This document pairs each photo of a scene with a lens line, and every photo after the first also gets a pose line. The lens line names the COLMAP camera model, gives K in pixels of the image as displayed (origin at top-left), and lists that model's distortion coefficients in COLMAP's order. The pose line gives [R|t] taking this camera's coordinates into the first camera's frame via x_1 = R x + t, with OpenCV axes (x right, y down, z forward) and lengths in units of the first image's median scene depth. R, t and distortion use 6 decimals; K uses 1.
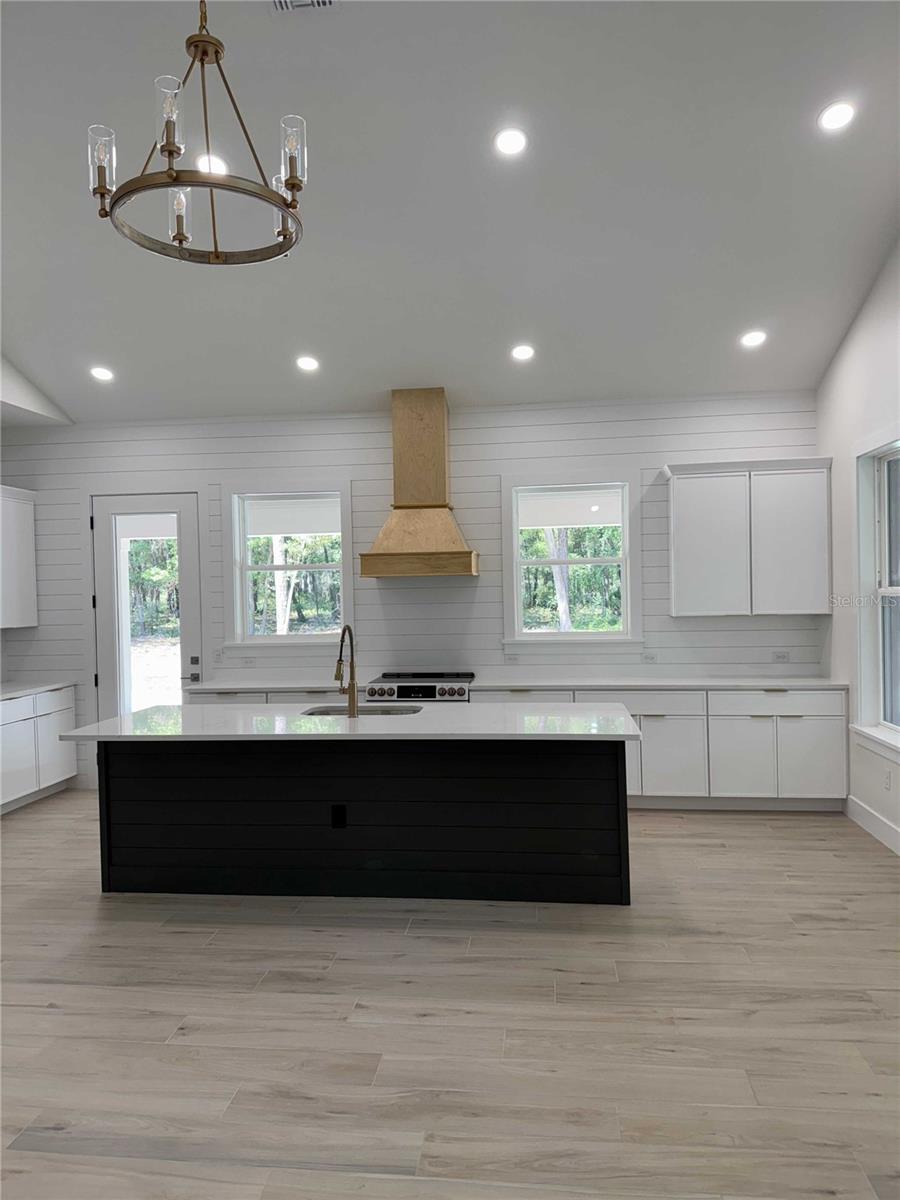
lens RADIAL K [[839.6, 0, 445.5], [0, 839.6, 599.0], [0, 0, 1]] dist [0.059712, -0.079793]
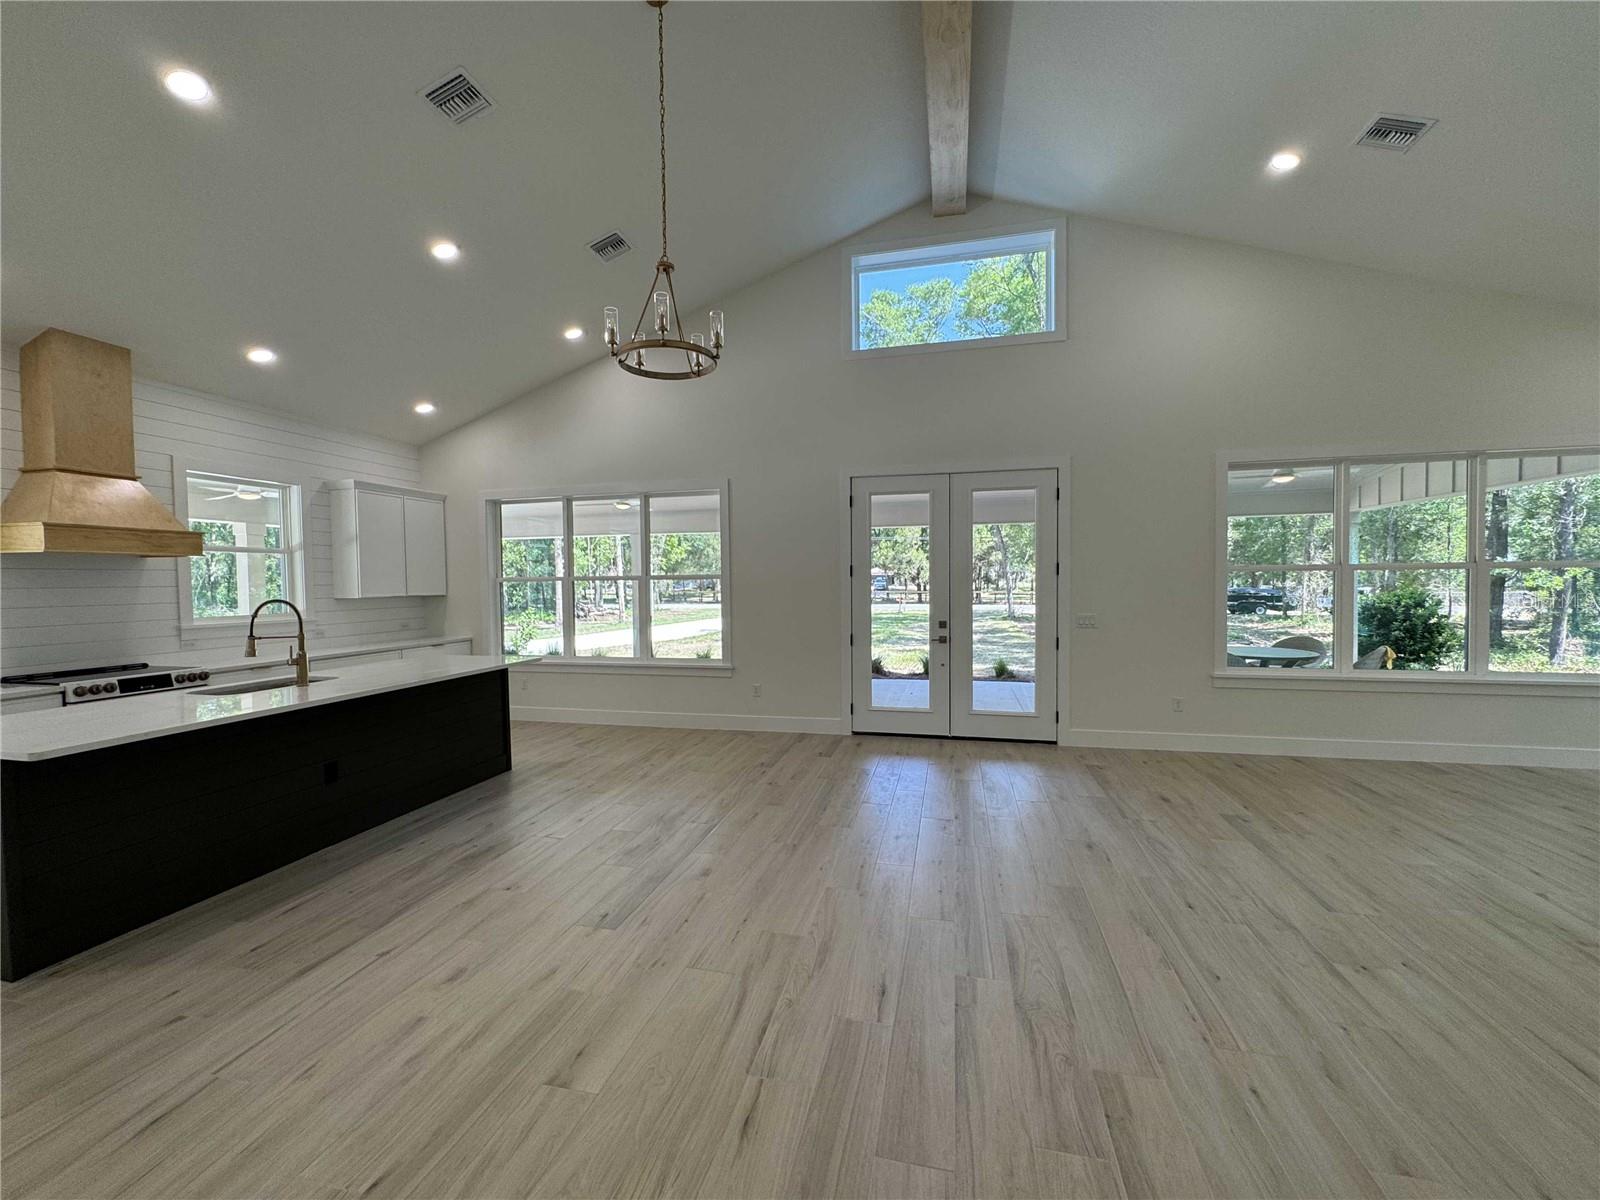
lens RADIAL K [[638.1, 0, 800.3], [0, 638.1, 598.9], [0, 0, 1]] dist [-0.003608, 0.000246]
pose [[0.117338, -0.009650, 0.993045, -1.025116], [0.019365, 0.999785, 0.007427, 0.046428], [-0.992903, 0.018359, 0.117499, 0.351017]]
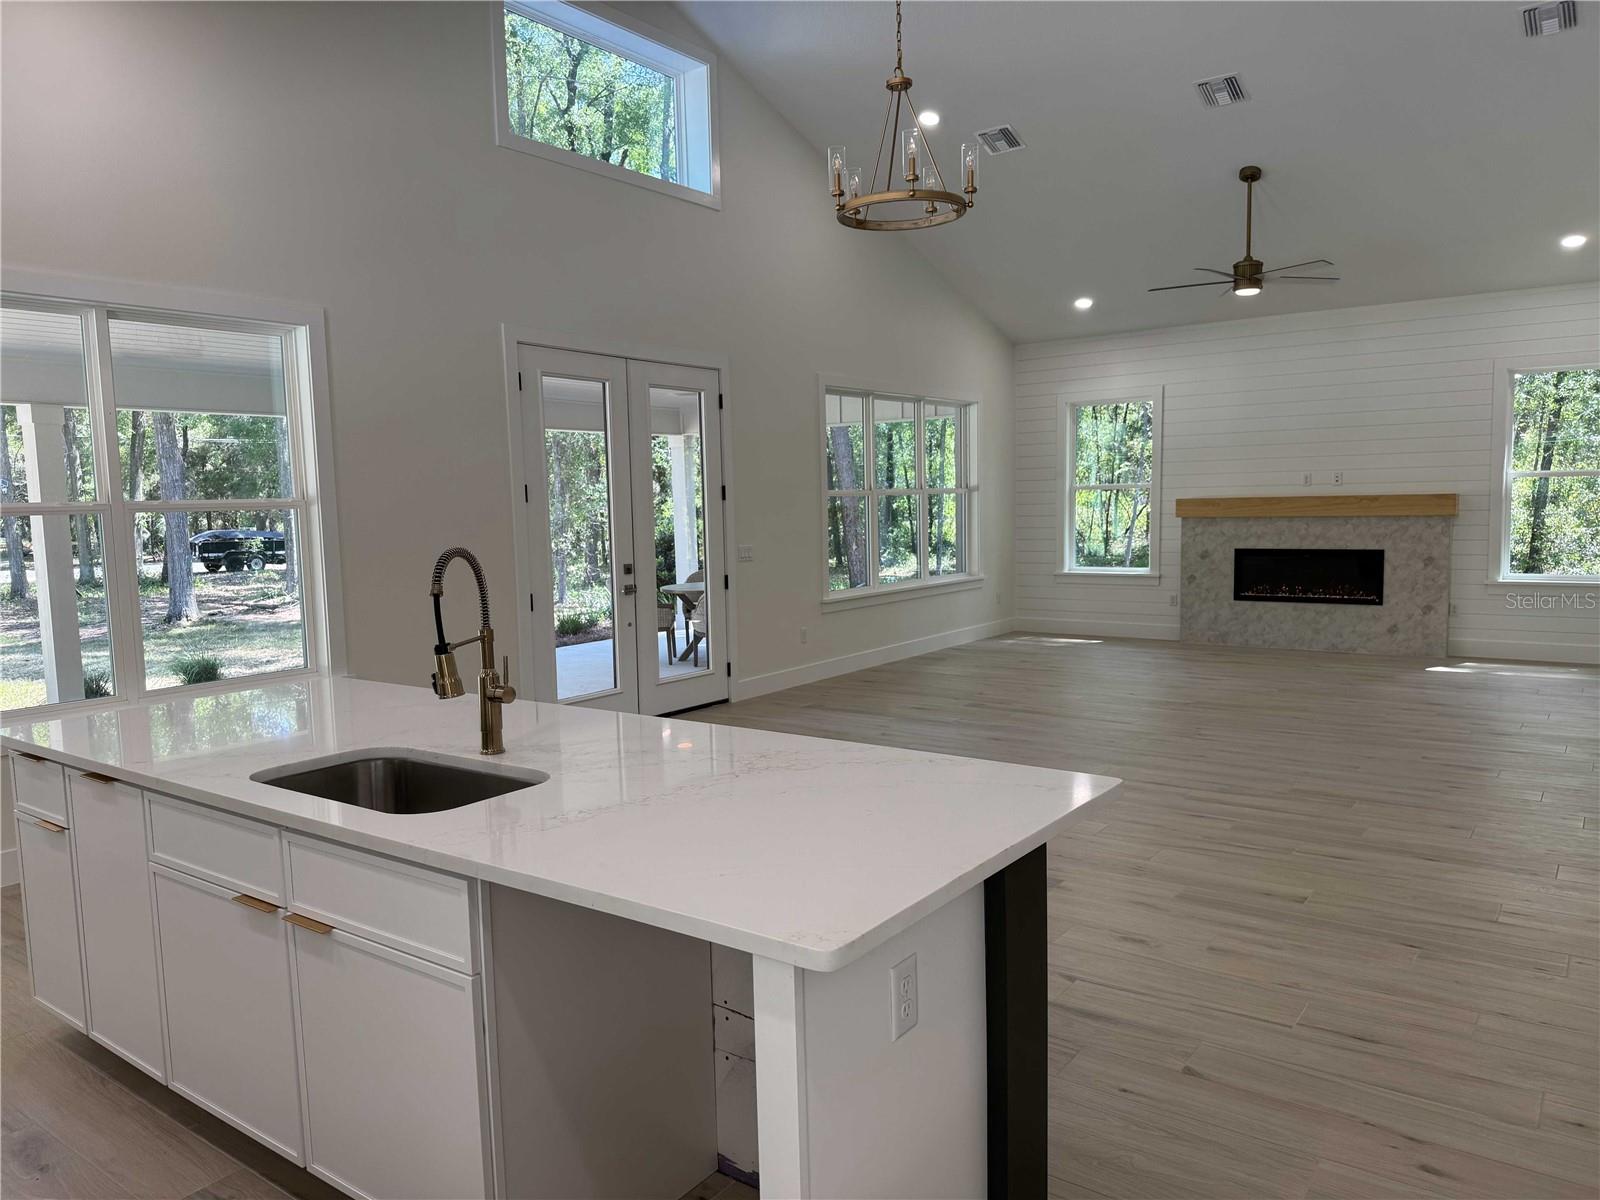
lens RADIAL K [[1119.4, 0, 794.8], [0, 1119.4, 608.6], [0, 0, 1]] dist [0.059712, -0.079793]
pose [[-0.868376, -0.007739, 0.495845, -0.668175], [0.046920, 0.994111, 0.097687, 0.018488], [-0.493681, 0.108094, -0.862899, 1.755141]]
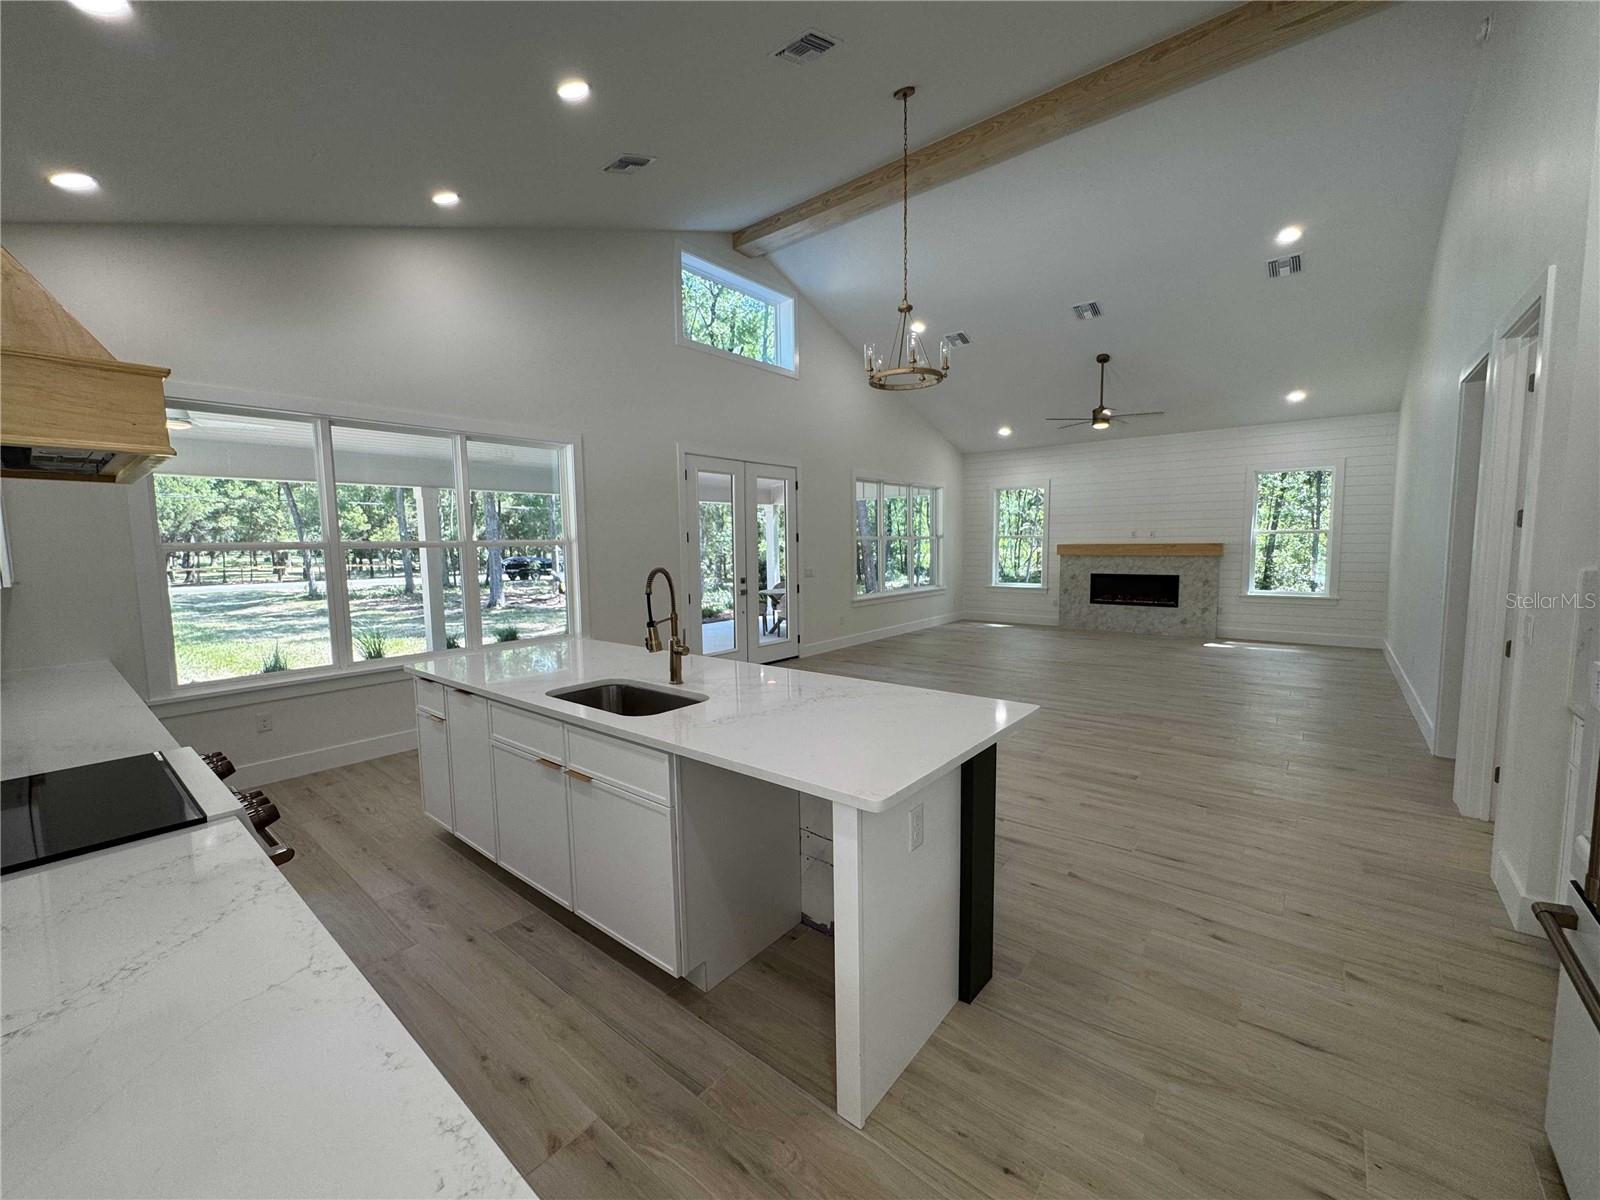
lens RADIAL K [[638.1, 0, 800.4], [0, 638.1, 599.1], [0, 0, 1]] dist [-0.003608, 0.000246]
pose [[-0.842559, -0.015308, 0.538386, -0.651203], [0.037784, 0.995454, 0.087434, 0.017977], [-0.537277, 0.094010, -0.838150, 1.763375]]
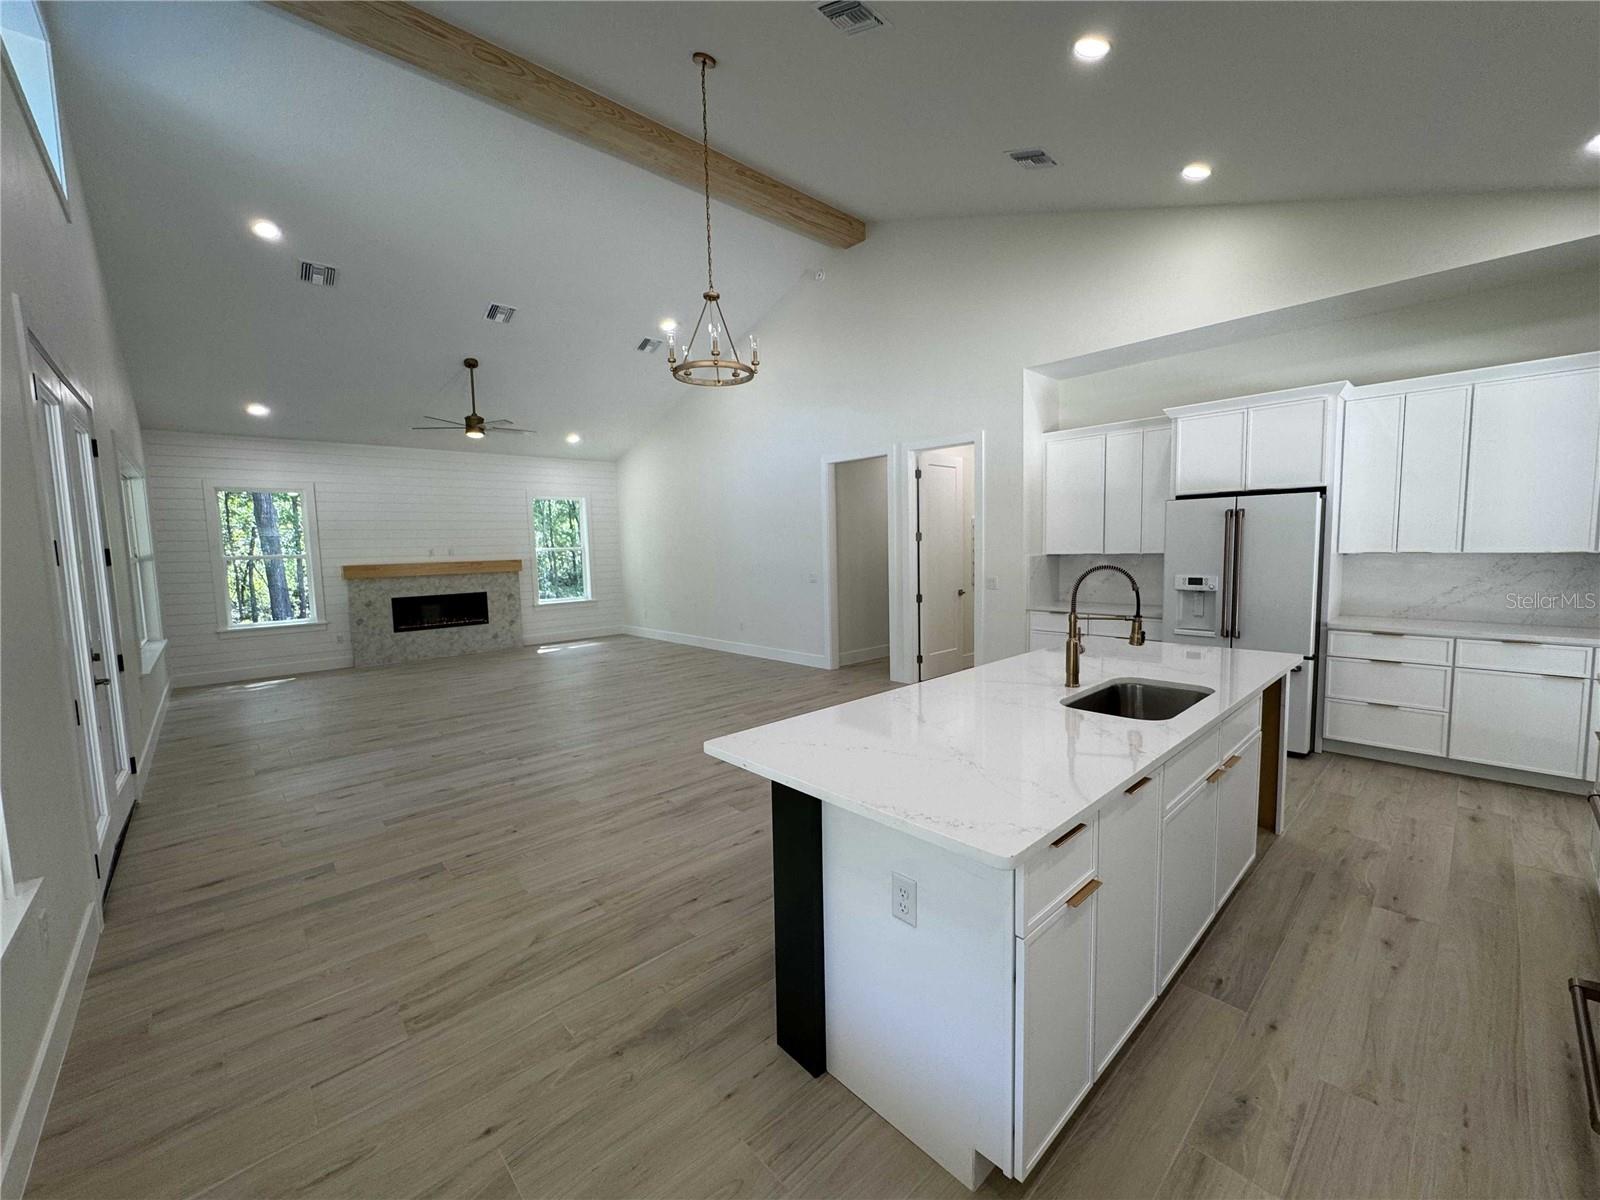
lens RADIAL K [[638.1, 0, 798.2], [0, 638.1, 598.6], [0, 0, 1]] dist [-0.003608, 0.000246]
pose [[-0.648710, 0.102354, -0.754121, 0.588026], [0.031532, 0.993679, 0.107743, -0.009837], [0.760382, 0.046115, -0.647837, 1.457087]]
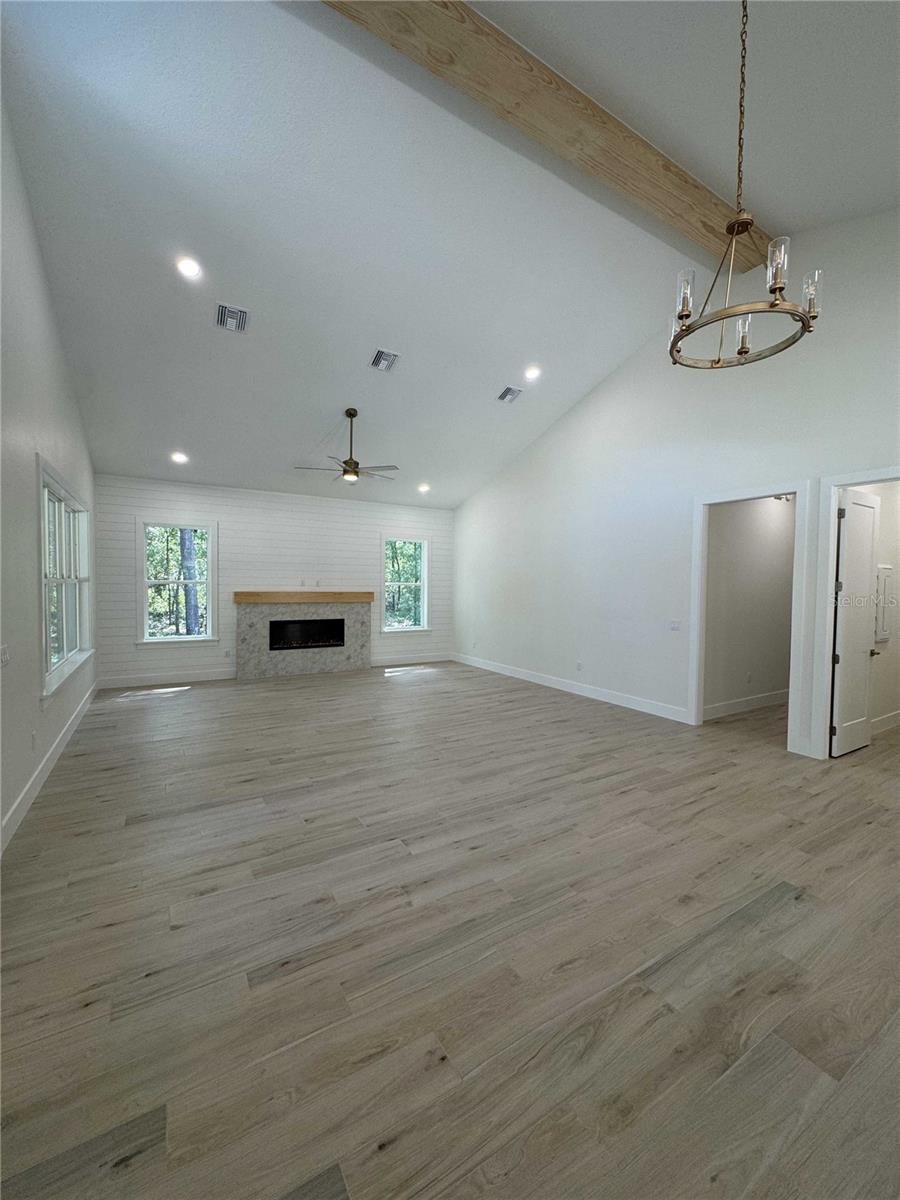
lens RADIAL K [[478.5, 0, 450.9], [0, 478.5, 596.7], [0, 0, 1]] dist [-0.003608, 0.000246]
pose [[-0.788749, 0.028659, -0.614047, 0.429337], [-0.000546, 0.998880, 0.047321, -0.007120], [0.614716, 0.037659, -0.787849, 0.875040]]
